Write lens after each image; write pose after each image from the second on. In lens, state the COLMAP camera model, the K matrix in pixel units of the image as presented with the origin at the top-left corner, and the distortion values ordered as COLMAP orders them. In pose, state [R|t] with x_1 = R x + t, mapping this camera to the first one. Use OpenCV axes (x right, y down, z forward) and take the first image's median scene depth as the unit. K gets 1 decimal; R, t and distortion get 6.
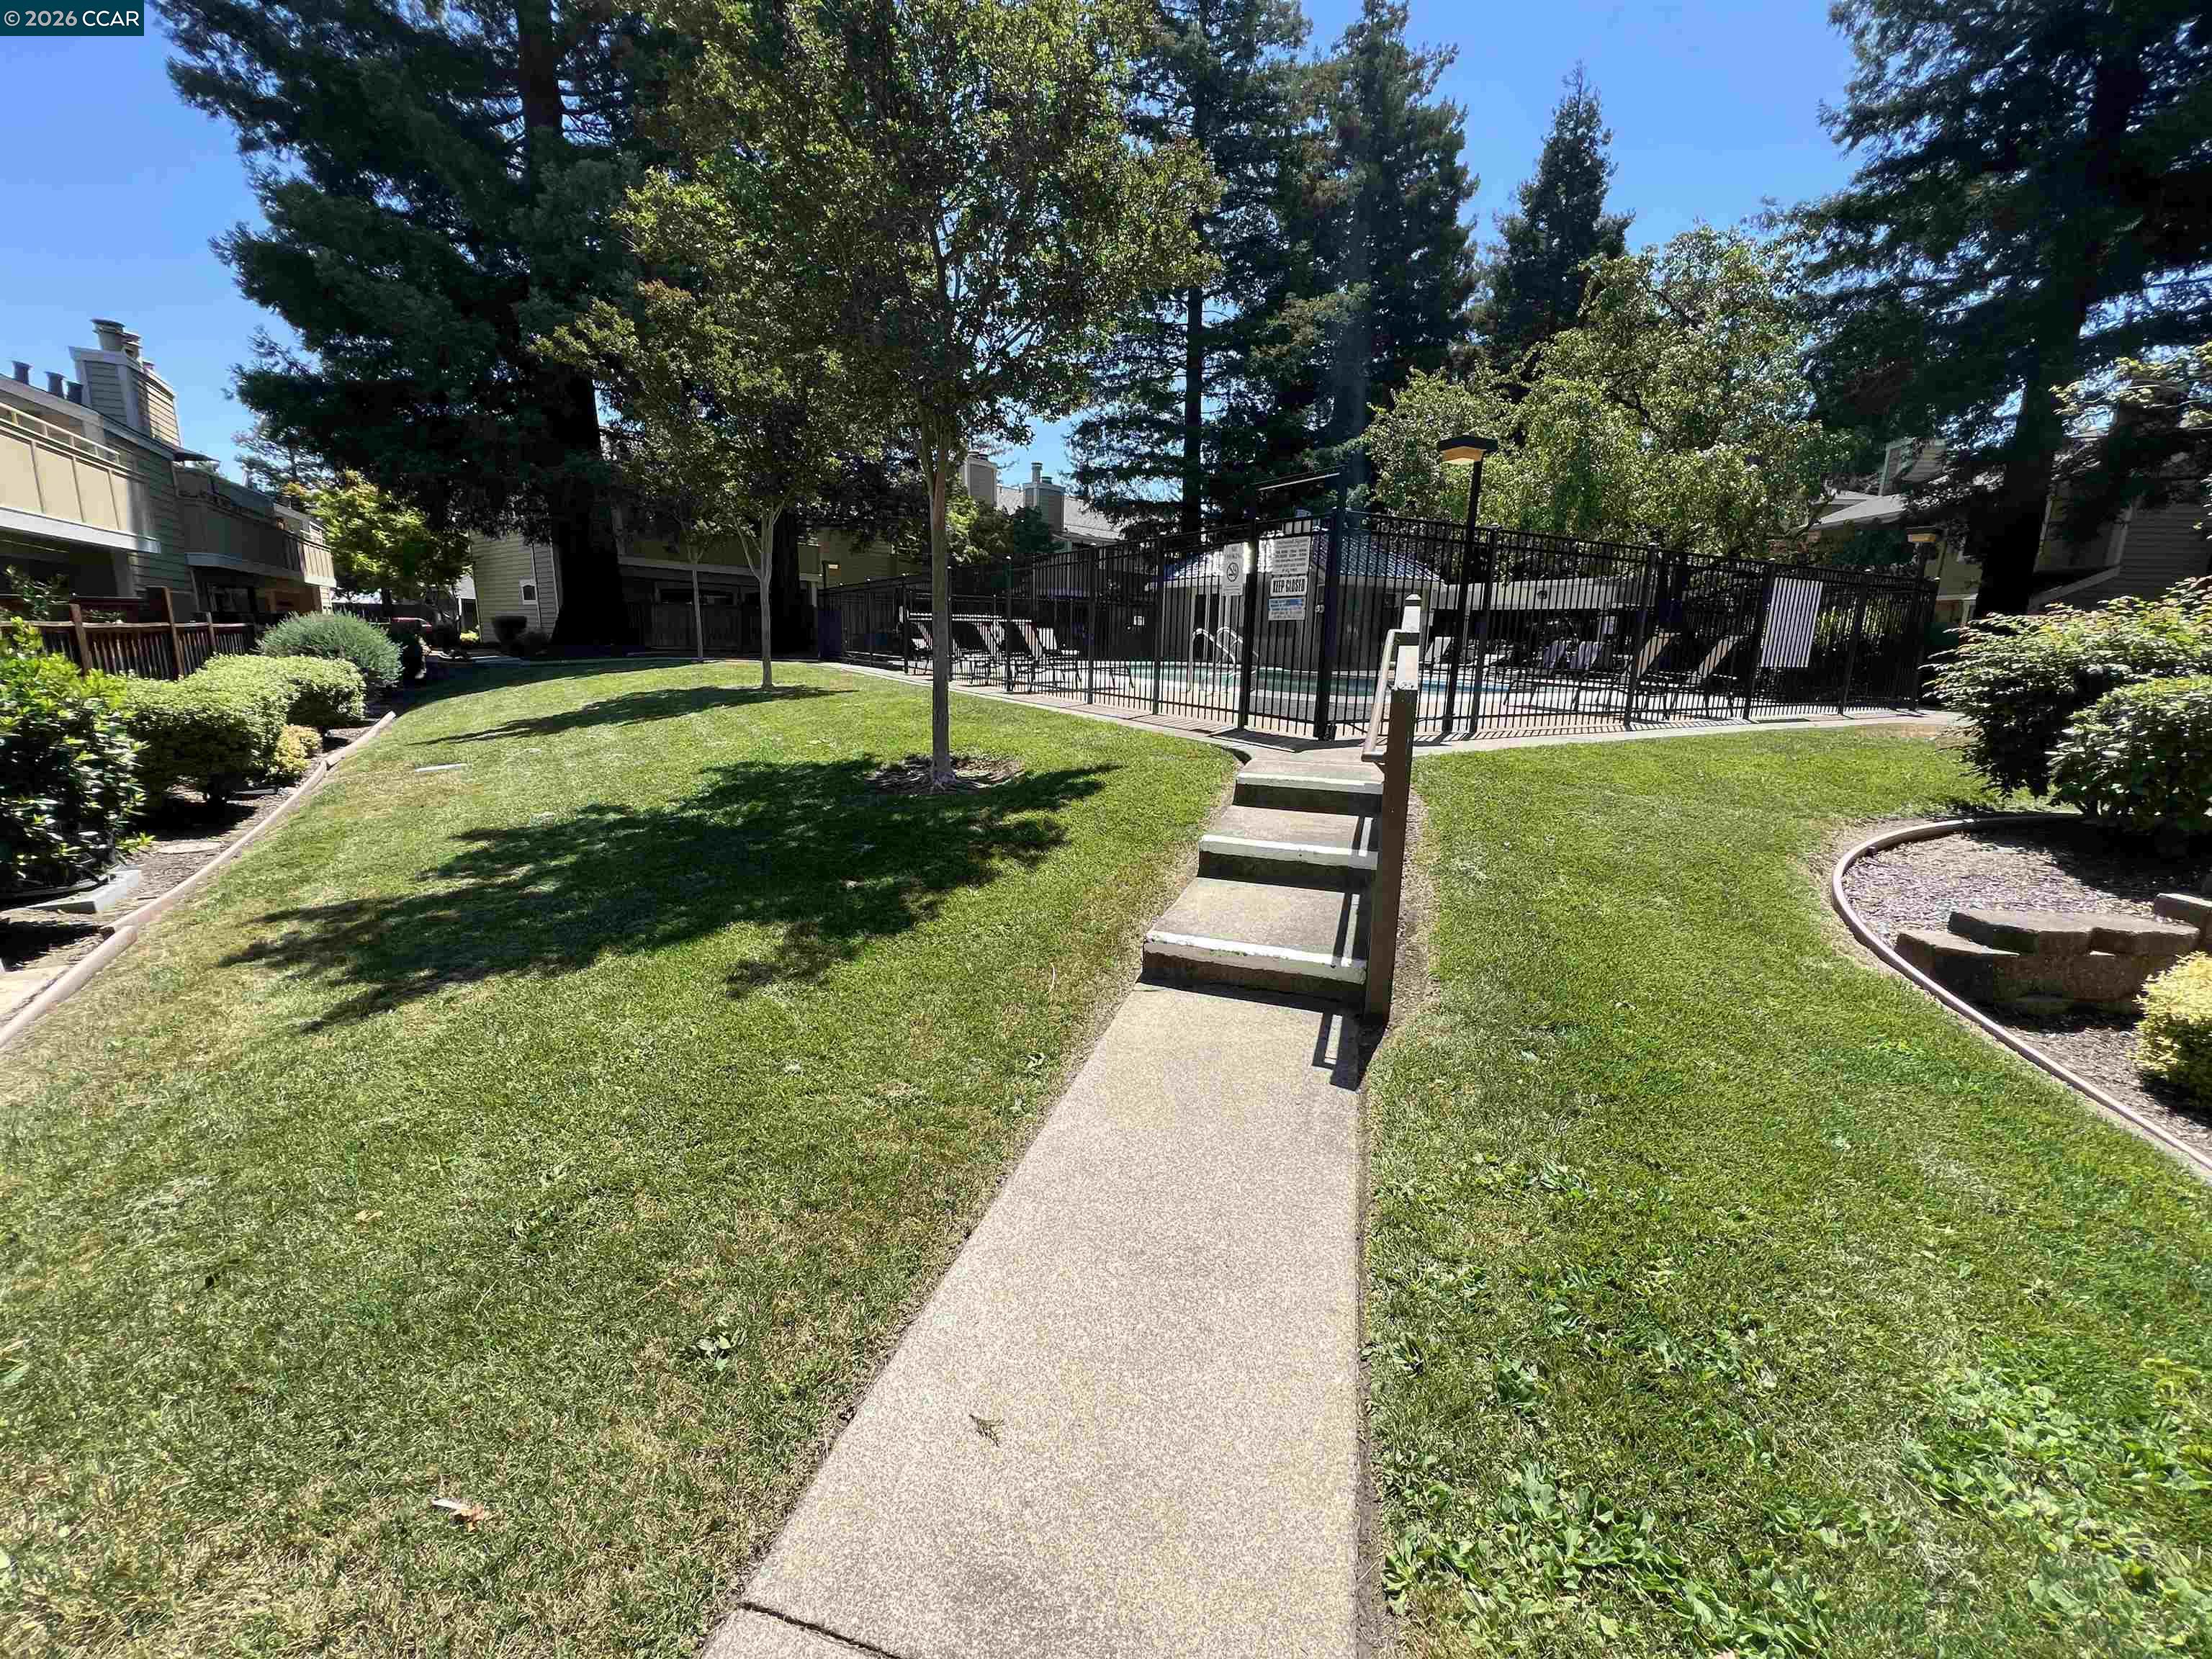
lens RADIAL K [[876.4, 0, 1095.9], [0, 876.4, 828.0], [0, 0, 1]] dist [-0.000412, 0.000145]
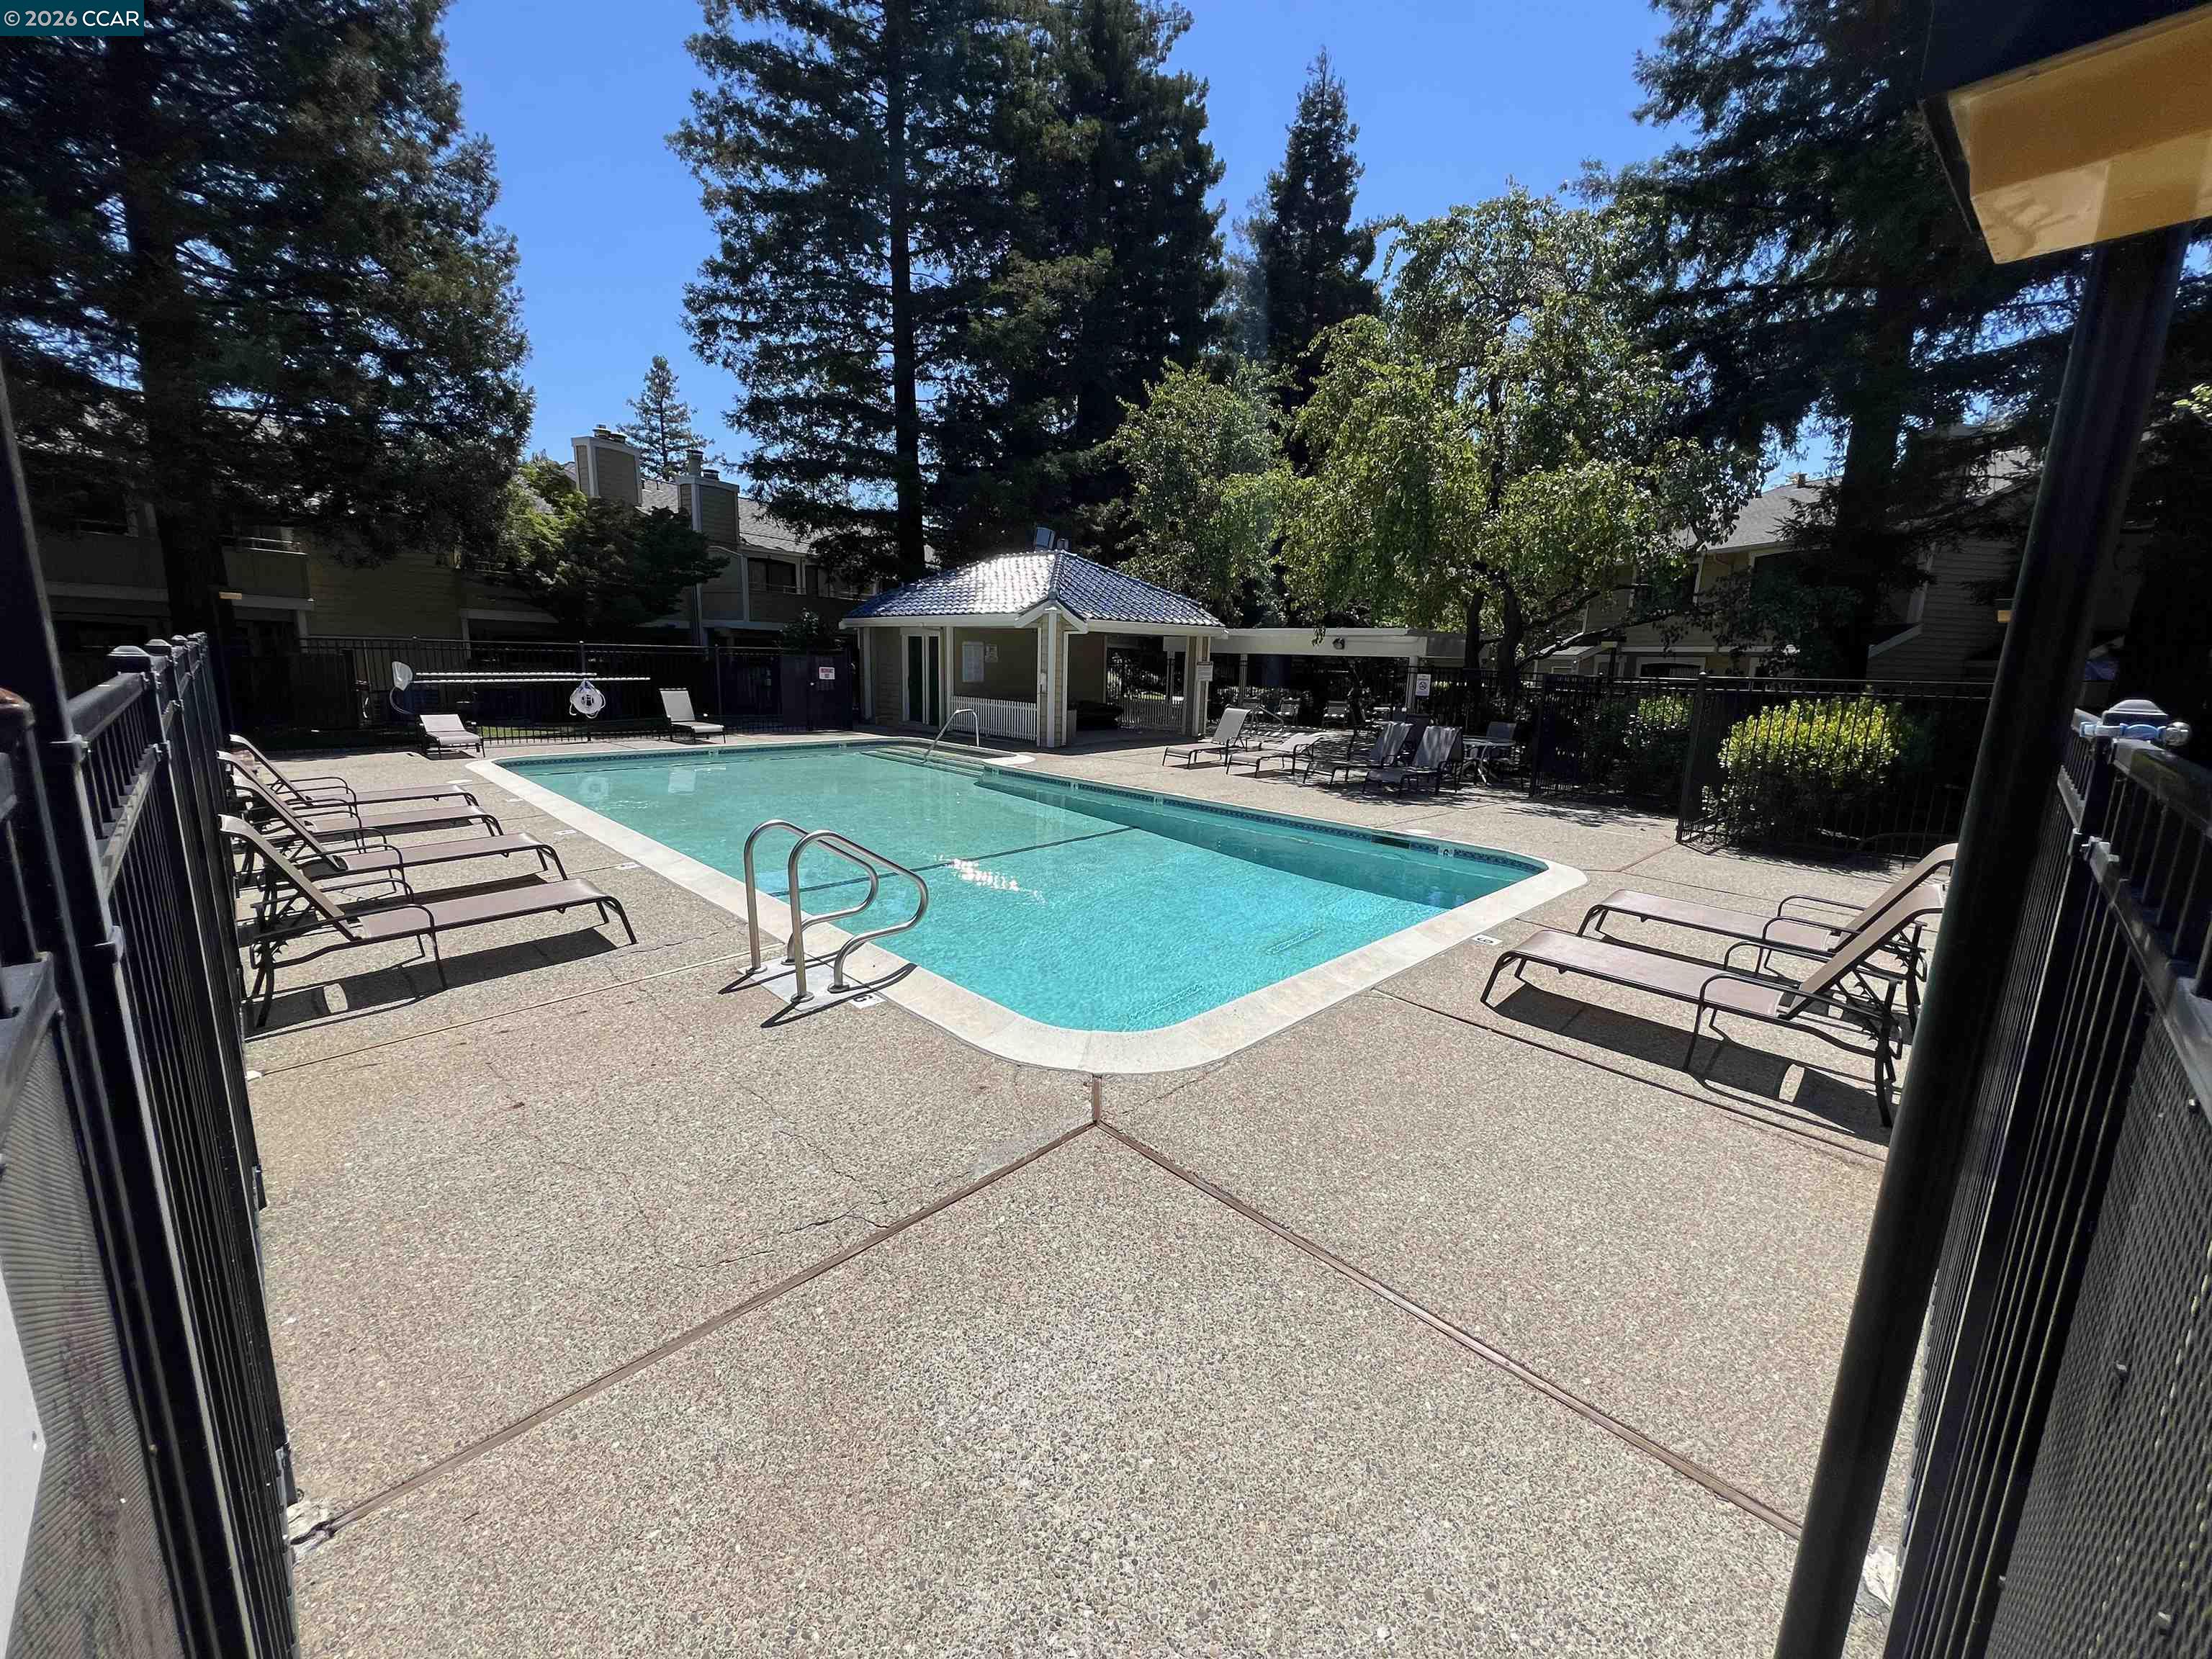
lens RADIAL K [[876.4, 0, 1095.9], [0, 876.4, 828.0], [0, 0, 1]] dist [-0.000412, 0.000145]
pose [[0.965621, -0.047406, 0.255595, 0.057334], [0.050552, 0.998705, -0.005749, -0.074840], [-0.254991, 0.018472, 0.966767, 0.200157]]
